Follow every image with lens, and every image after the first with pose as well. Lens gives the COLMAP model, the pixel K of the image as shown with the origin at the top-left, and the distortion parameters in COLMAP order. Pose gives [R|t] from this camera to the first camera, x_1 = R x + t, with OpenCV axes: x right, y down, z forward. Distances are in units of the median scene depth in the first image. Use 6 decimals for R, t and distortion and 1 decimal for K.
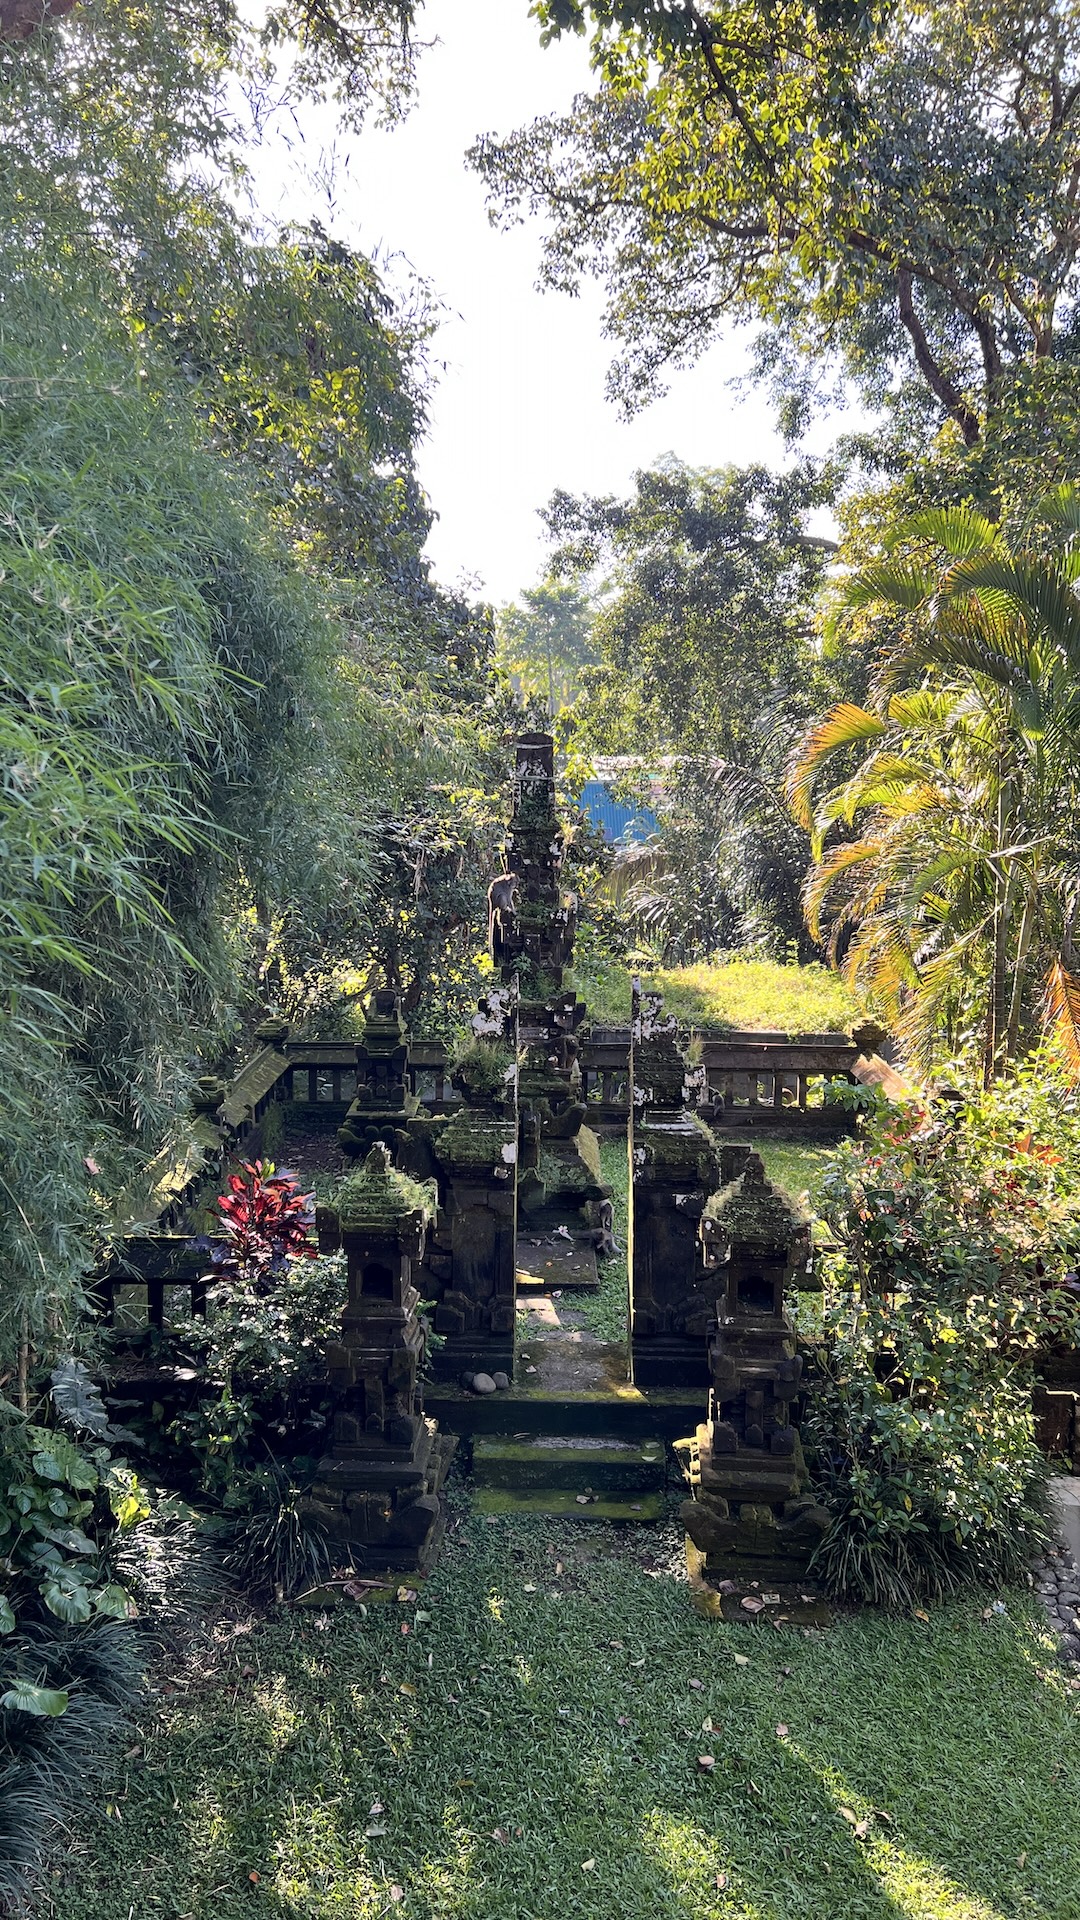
lens RADIAL K [[1461.1, 0, 541.9], [0, 1461.1, 961.2], [0, 0, 1]] dist [-0.002539, -0.006471]
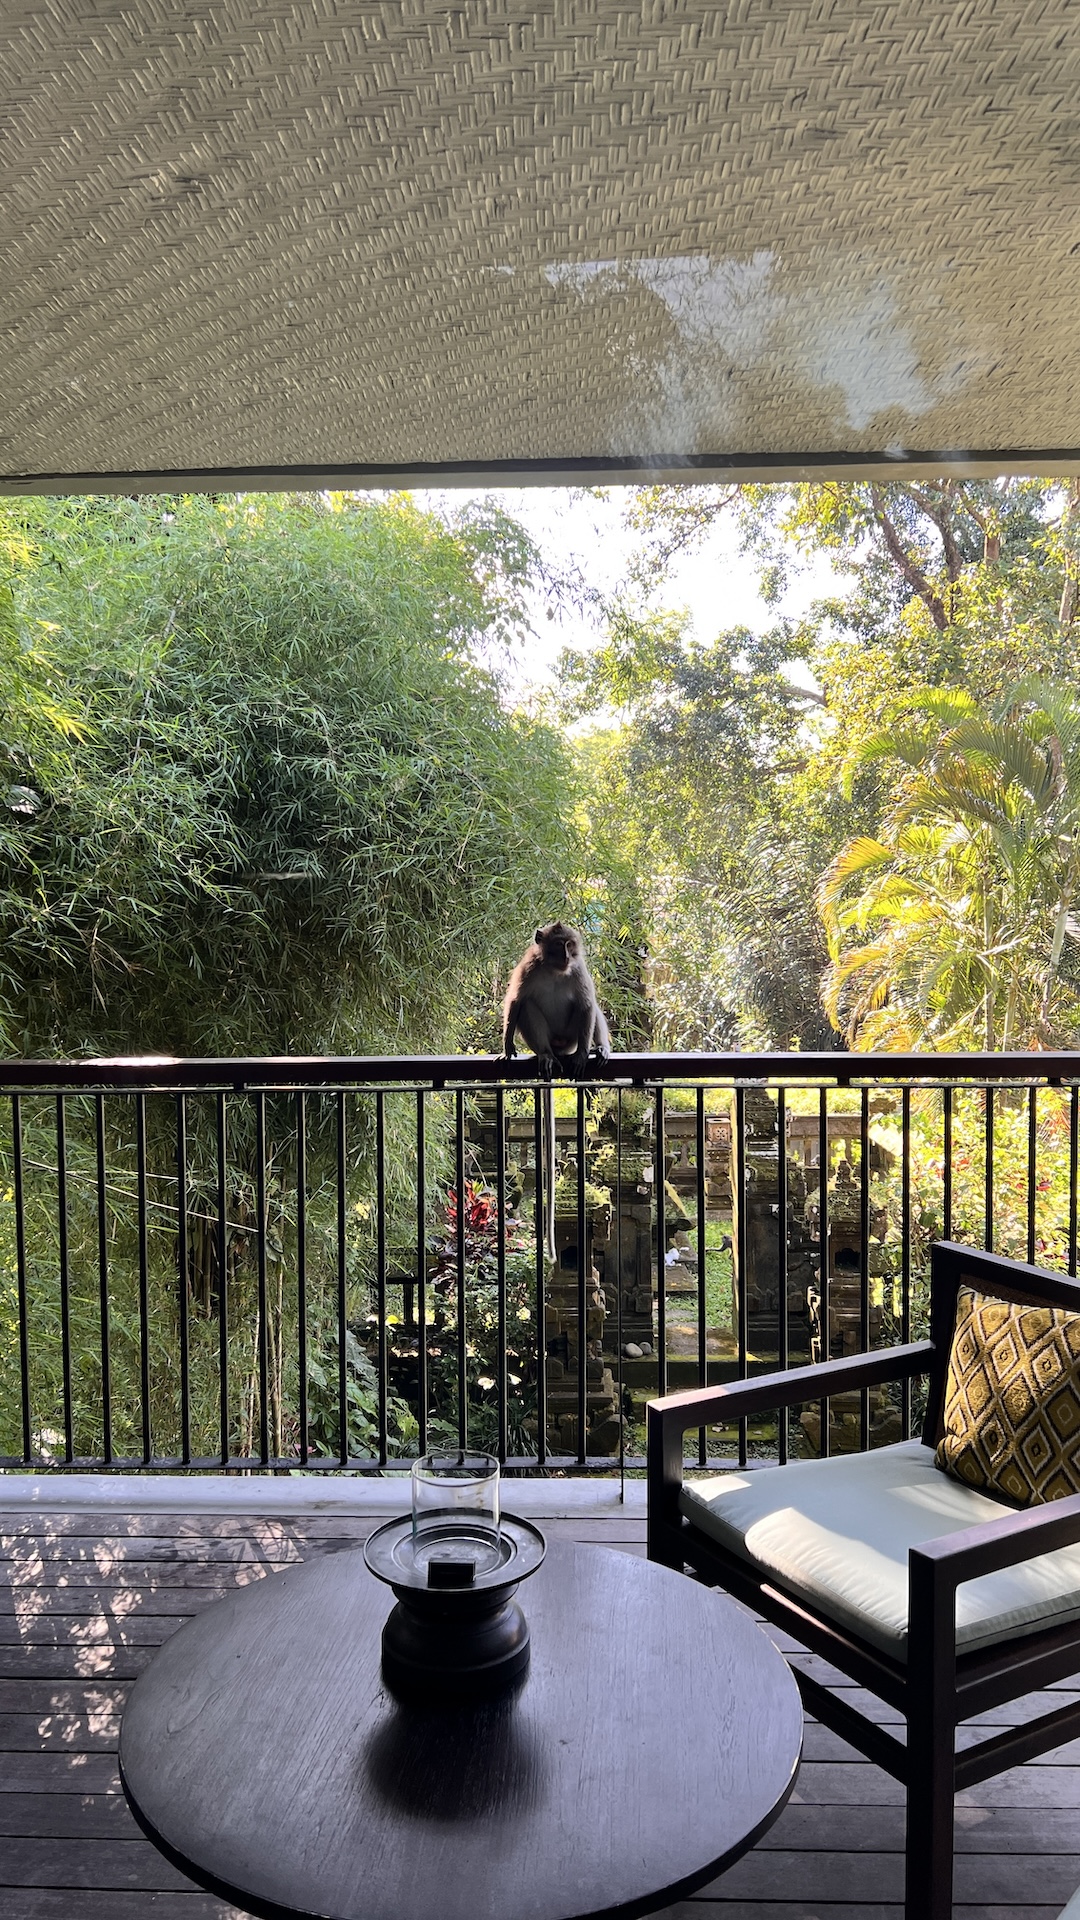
lens RADIAL K [[1461.1, 0, 539.5], [0, 1461.1, 957.2], [0, 0, 1]] dist [-0.002539, -0.006471]
pose [[0.999369, -0.014835, 0.032288, -0.069470], [0.017572, 0.996121, -0.086219, 0.019787], [-0.030884, 0.086732, 0.995753, -0.149586]]
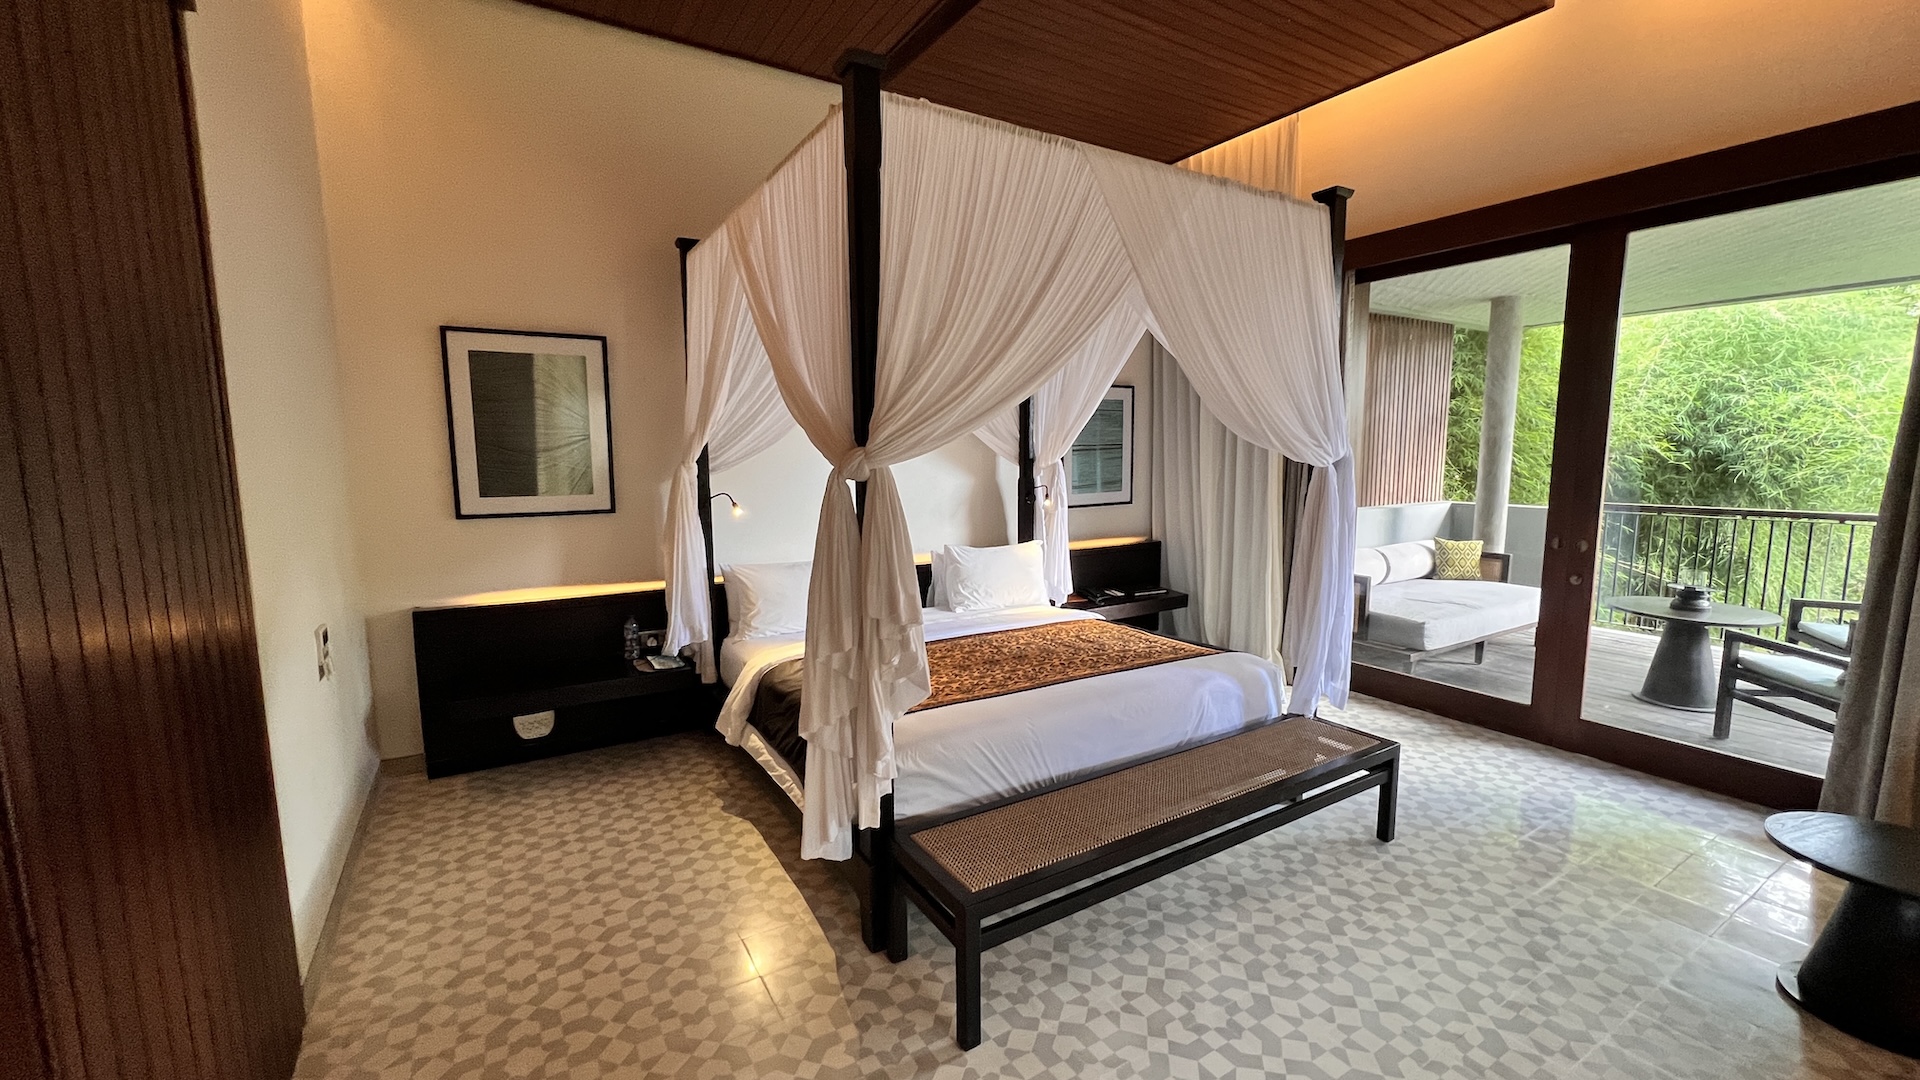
lens RADIAL K [[762.7, 0, 960.2], [0, 762.7, 537.2], [0, 0, 1]] dist [-0.000696, -0.000035]
pose [[0.599821, 0.099025, -0.793983, 0.126515], [-0.119615, 0.992259, 0.033390, 0.188357], [0.791143, 0.074944, 0.607023, -1.265267]]
